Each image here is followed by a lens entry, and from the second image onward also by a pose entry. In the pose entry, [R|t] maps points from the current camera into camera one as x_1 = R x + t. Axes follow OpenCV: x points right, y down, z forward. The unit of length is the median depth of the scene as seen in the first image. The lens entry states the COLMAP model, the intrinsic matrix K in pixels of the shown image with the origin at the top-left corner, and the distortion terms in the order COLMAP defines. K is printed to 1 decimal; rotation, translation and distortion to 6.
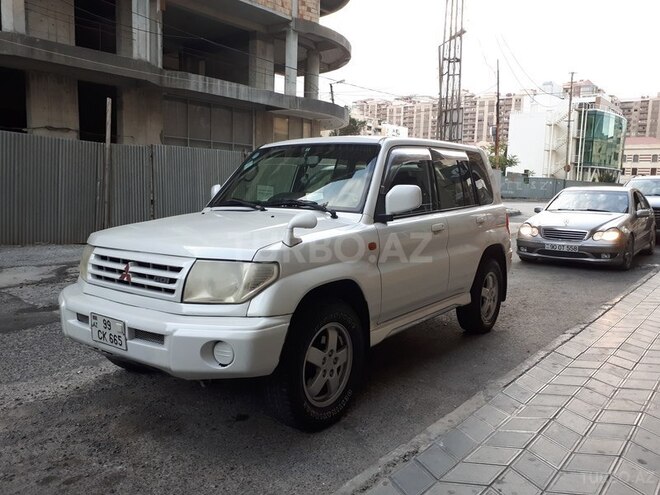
lens RADIAL K [[523.9, 0, 333.2], [0, 523.9, 248.4], [0, 0, 1]] dist [0.051676, -0.061075]
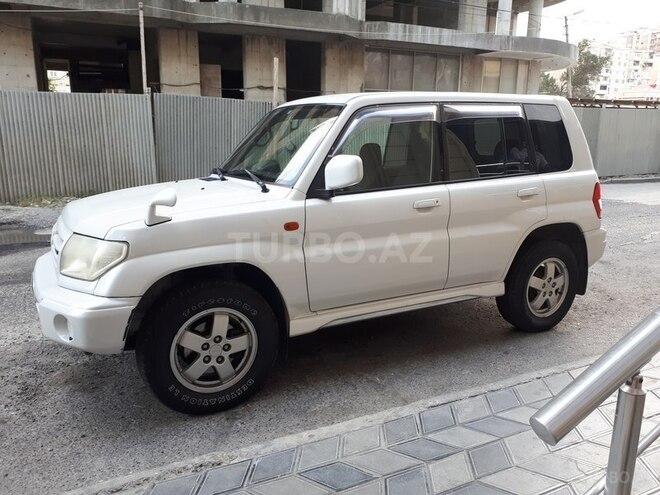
lens RADIAL K [[523.9, 0, 333.2], [0, 523.9, 248.4], [0, 0, 1]] dist [0.051676, -0.061075]
pose [[0.911604, 0.075907, -0.404001, 0.340443], [-0.038034, 0.994162, 0.100970, -0.039997], [0.409307, -0.076679, 0.909169, 0.147202]]
